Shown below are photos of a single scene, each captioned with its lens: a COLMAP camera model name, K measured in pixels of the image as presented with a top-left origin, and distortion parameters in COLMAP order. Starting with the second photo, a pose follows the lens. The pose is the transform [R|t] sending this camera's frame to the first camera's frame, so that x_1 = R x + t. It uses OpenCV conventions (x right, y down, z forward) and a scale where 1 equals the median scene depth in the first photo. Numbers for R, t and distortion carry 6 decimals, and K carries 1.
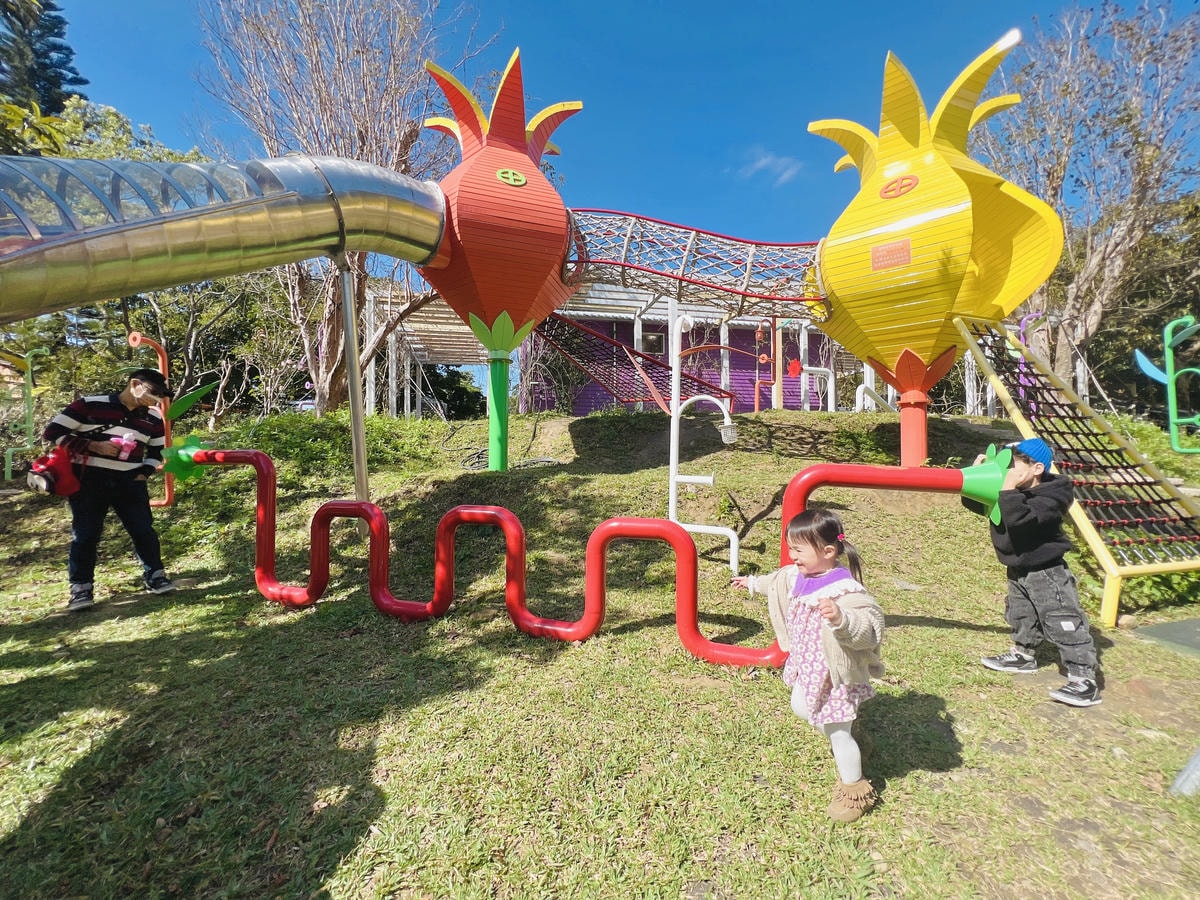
lens RADIAL K [[484.7, 0, 600.4], [0, 484.7, 452.8], [0, 0, 1]] dist [-0.001138, -0.000413]
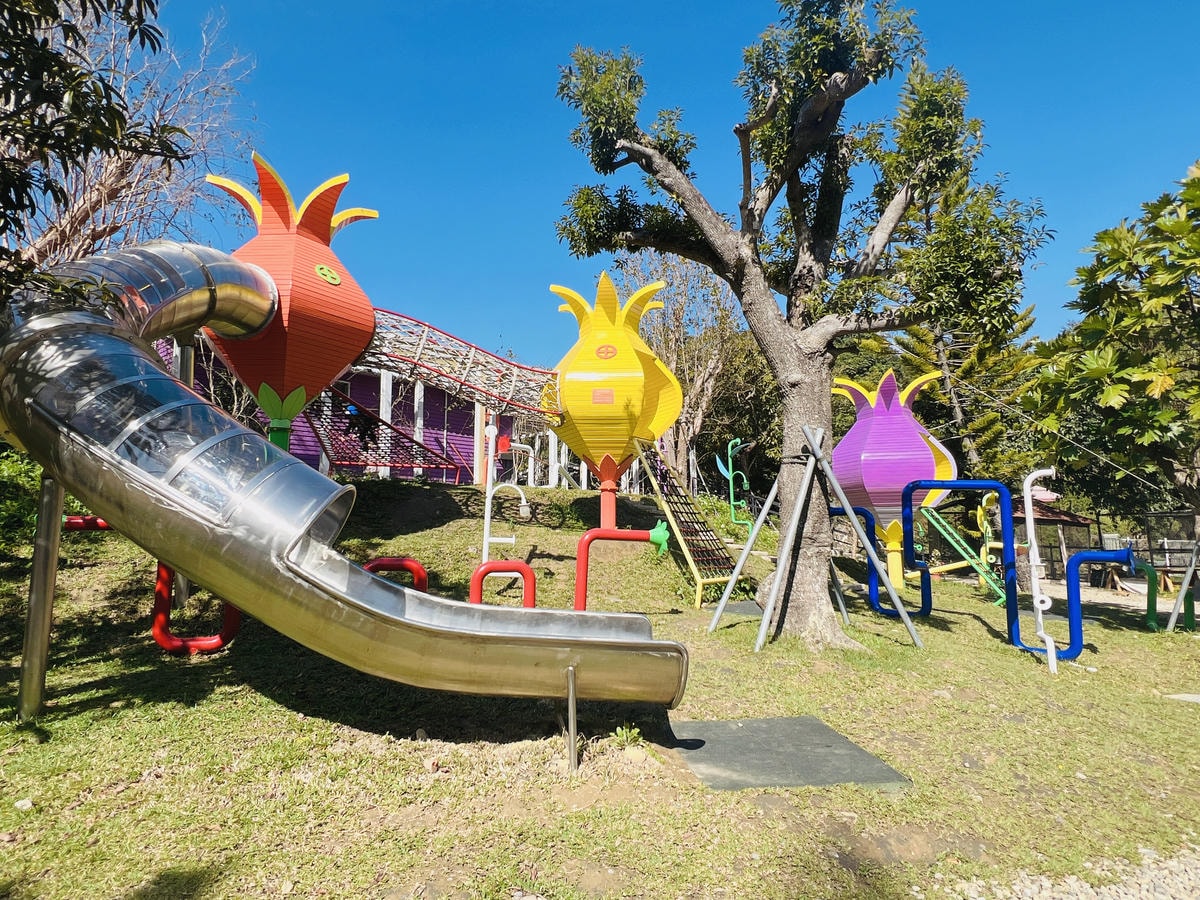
lens RADIAL K [[924.8, 0, 599.9], [0, 924.8, 448.6], [0, 0, 1]] dist [0.000358, -0.000288]
pose [[0.779240, 0.054117, 0.624385, -1.048305], [-0.011306, 0.997317, -0.072330, -0.018631], [-0.626623, 0.049304, 0.777761, -1.086484]]
